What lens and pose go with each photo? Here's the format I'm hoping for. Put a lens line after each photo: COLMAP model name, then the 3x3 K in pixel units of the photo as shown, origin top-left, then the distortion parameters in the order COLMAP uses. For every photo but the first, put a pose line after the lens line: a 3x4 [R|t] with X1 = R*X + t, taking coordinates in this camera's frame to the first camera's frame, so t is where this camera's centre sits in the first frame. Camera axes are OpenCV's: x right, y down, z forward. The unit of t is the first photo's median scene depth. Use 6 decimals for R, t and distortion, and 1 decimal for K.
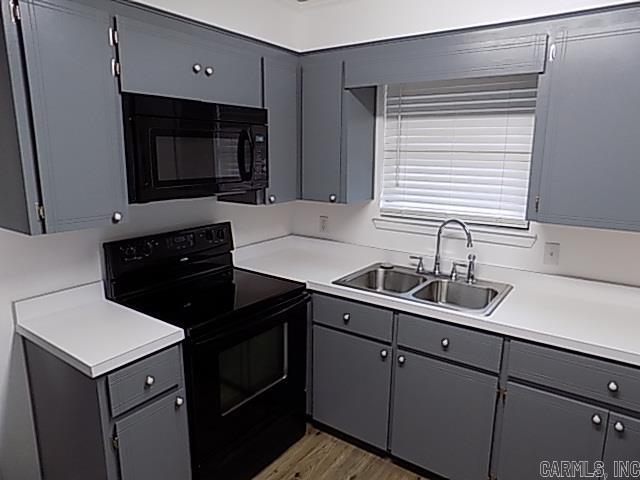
lens RADIAL K [[438.0, 0, 318.2], [0, 438.0, 234.3], [0, 0, 1]] dist [0.003714, 0.002673]
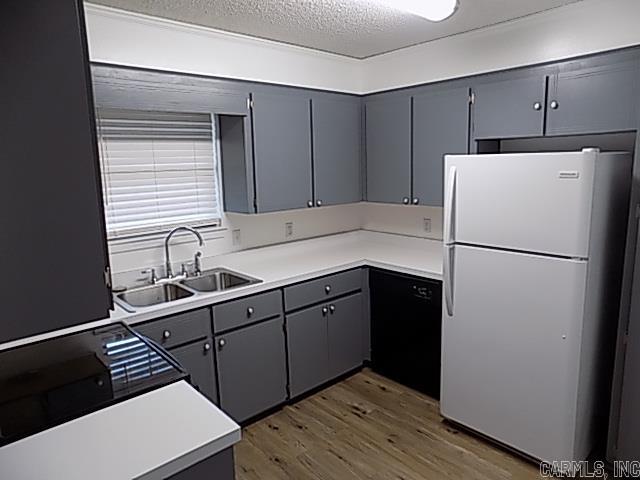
lens RADIAL K [[438.0, 0, 317.1], [0, 438.0, 243.6], [0, 0, 1]] dist [0.003714, 0.002673]
pose [[0.240473, -0.197037, 0.950447, -0.756179], [0.222586, 0.964281, 0.143588, -0.082263], [-0.944790, 0.177027, 0.275741, 0.343901]]
